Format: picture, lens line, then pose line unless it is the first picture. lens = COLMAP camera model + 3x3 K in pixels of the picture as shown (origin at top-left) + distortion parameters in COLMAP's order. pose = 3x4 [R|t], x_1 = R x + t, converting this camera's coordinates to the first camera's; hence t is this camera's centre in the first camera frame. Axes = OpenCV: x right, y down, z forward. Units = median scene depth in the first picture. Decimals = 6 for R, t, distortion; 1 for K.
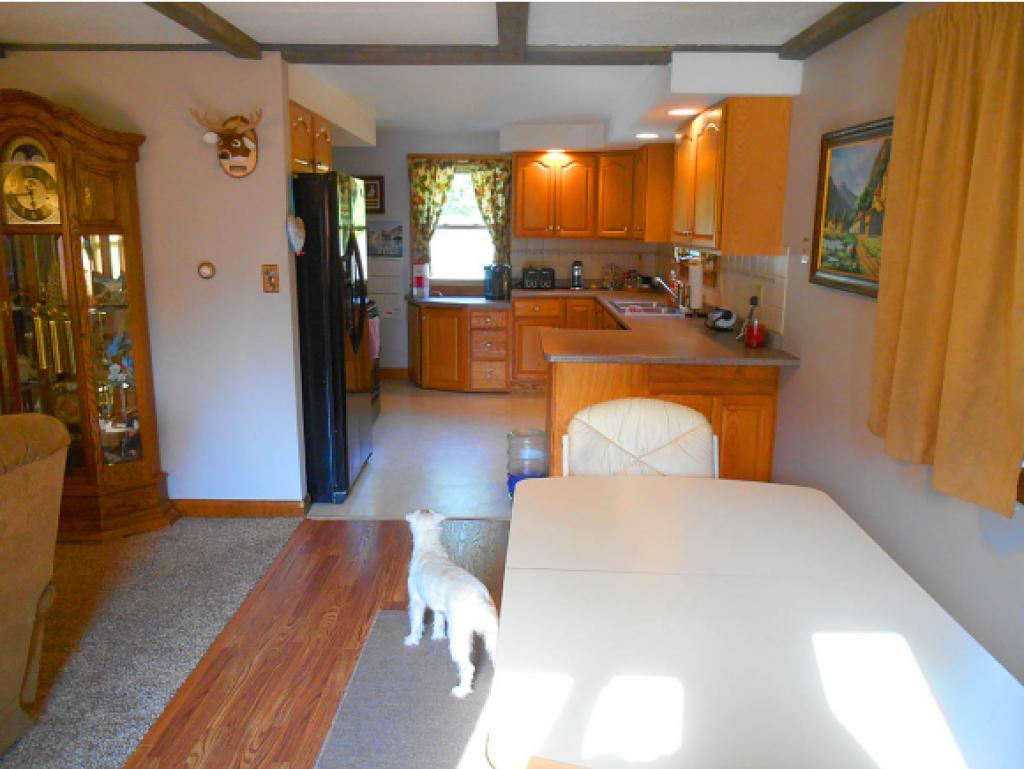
lens RADIAL K [[780.8, 0, 512.0], [0, 780.8, 384.5], [0, 0, 1]] dist [-0.024379, 0.007232]
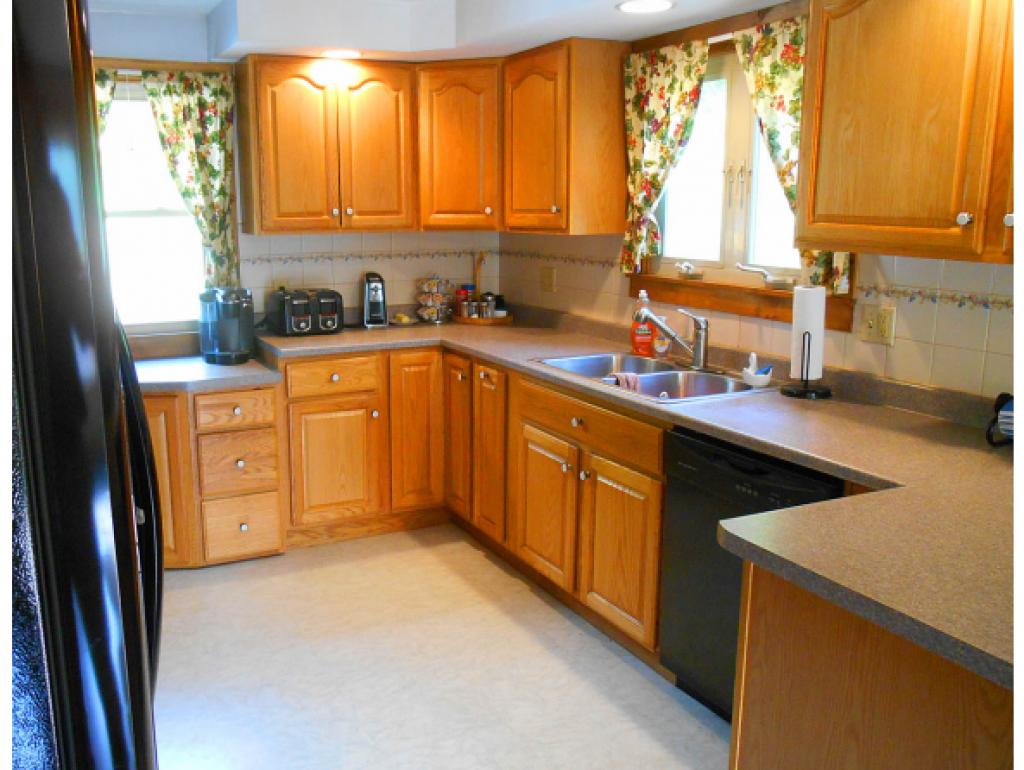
lens RADIAL K [[1023.3, 0, 511.1], [0, 1023.3, 395.9], [0, 0, 1]] dist [-0.011189, 0.004788]
pose [[0.908340, -0.096728, 0.406893, -0.123295], [0.101172, 0.994812, 0.010635, -0.078287], [-0.405811, 0.031507, 0.913414, 0.357574]]
